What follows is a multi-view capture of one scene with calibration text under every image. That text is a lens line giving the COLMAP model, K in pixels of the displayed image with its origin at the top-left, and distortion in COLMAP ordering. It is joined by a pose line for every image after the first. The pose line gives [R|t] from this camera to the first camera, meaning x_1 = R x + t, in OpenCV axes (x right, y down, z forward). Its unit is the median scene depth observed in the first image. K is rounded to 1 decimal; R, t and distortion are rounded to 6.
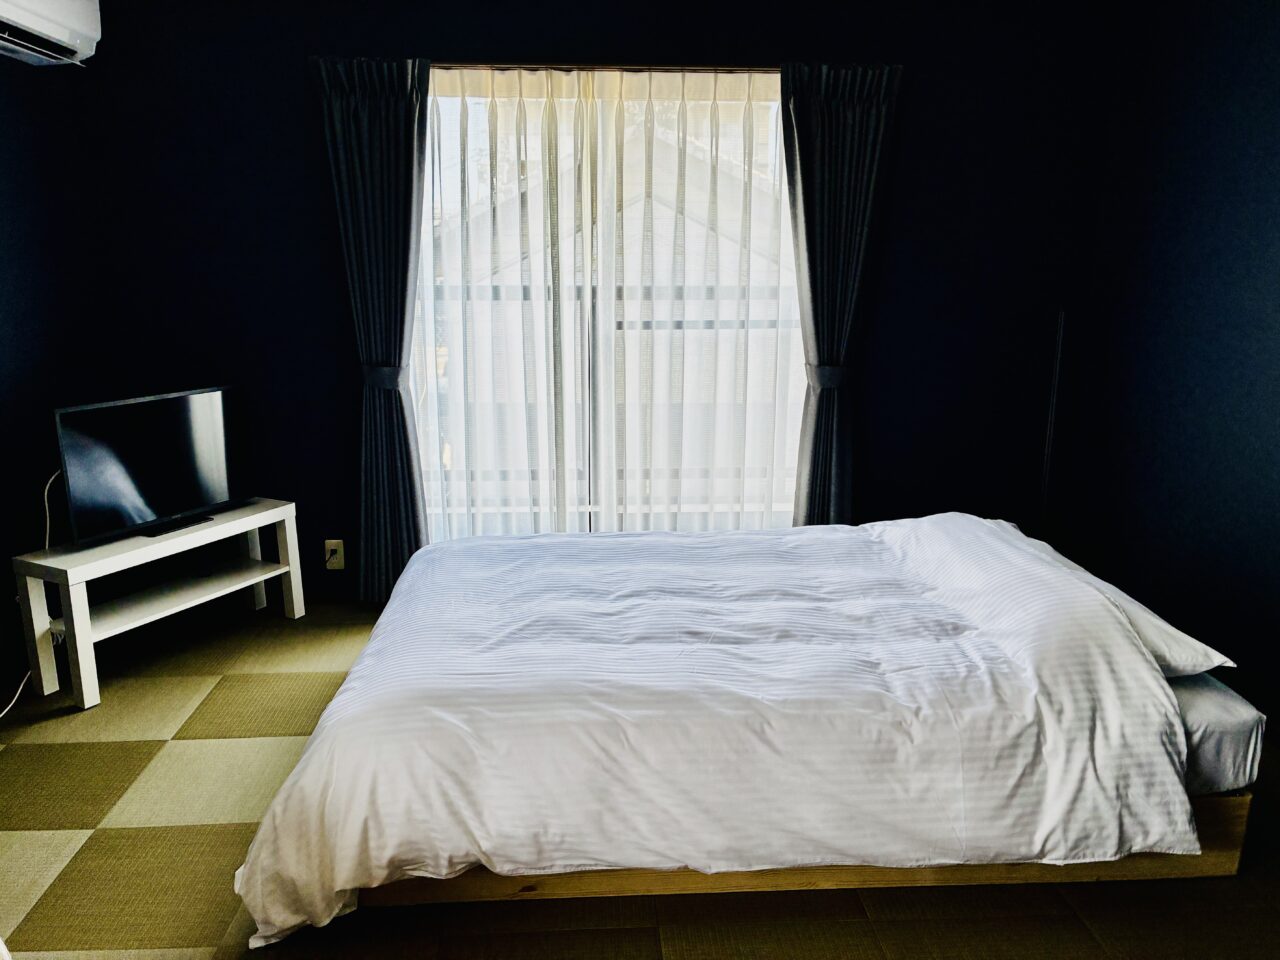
lens RADIAL K [[980.0, 0, 640.0], [0, 980.0, 480.0], [0, 0, 1]] dist [0.007388, 0.009563]
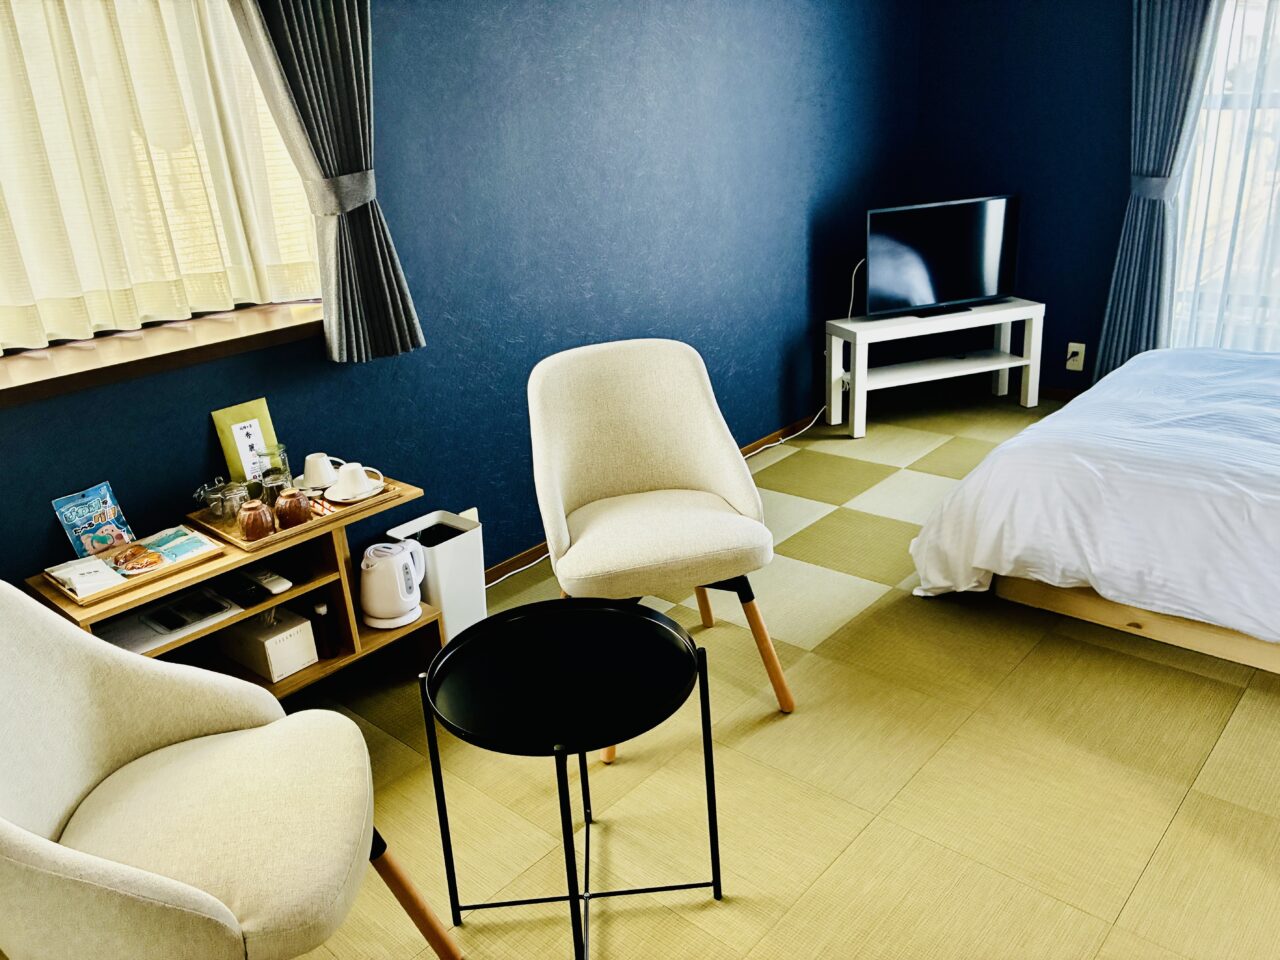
lens RADIAL K [[980.0, 0, 640.0], [0, 980.0, 480.0], [0, 0, 1]] dist [0.007388, 0.009563]
pose [[0.699078, 0.207025, -0.684420, 0.257540], [-0.091307, 0.975180, 0.201712, 0.067335], [0.709192, -0.078520, 0.700629, -0.249080]]
